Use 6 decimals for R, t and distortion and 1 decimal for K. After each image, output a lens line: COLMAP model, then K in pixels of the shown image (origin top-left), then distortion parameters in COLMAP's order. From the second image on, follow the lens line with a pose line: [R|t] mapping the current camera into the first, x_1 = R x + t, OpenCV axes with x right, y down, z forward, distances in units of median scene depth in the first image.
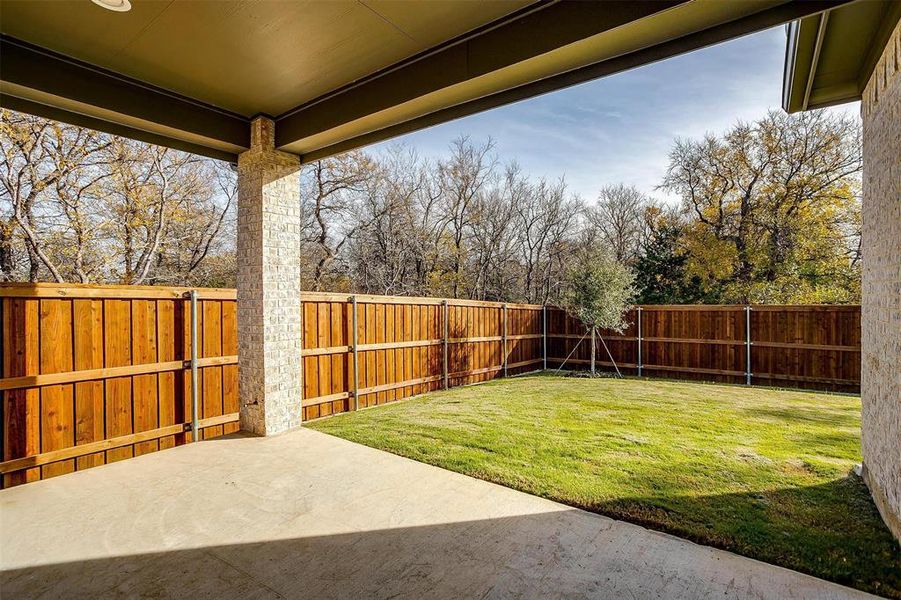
lens RADIAL K [[433.0, 0, 452.5], [0, 433.0, 296.7], [0, 0, 1]] dist [-0.003296, 0.001734]
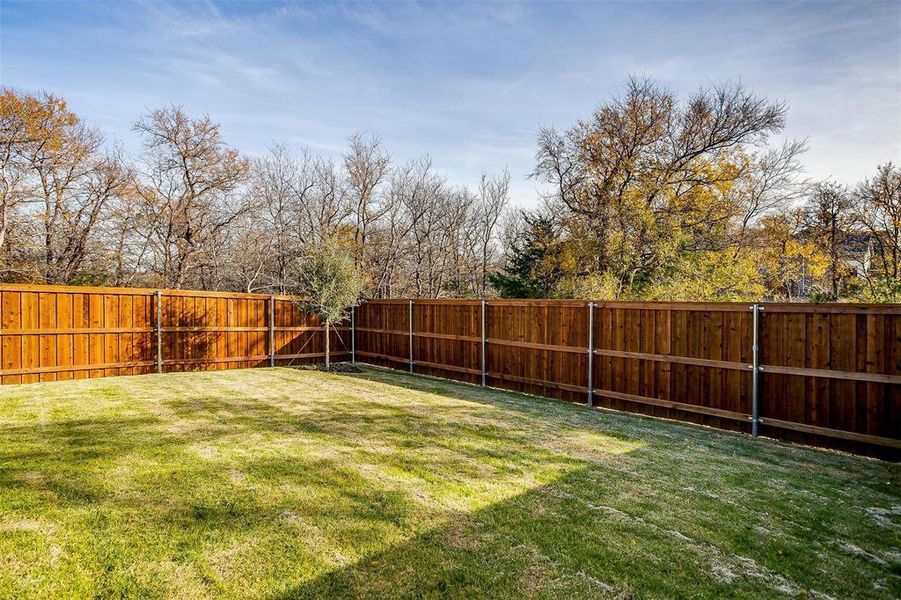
lens RADIAL K [[433.0, 0, 452.5], [0, 433.0, 296.7], [0, 0, 1]] dist [-0.003296, 0.001734]
pose [[0.983864, 0.012844, -0.178459, 0.753509], [-0.012550, 0.999917, 0.002779, 0.012175], [0.178480, -0.000495, 0.983944, 0.070492]]
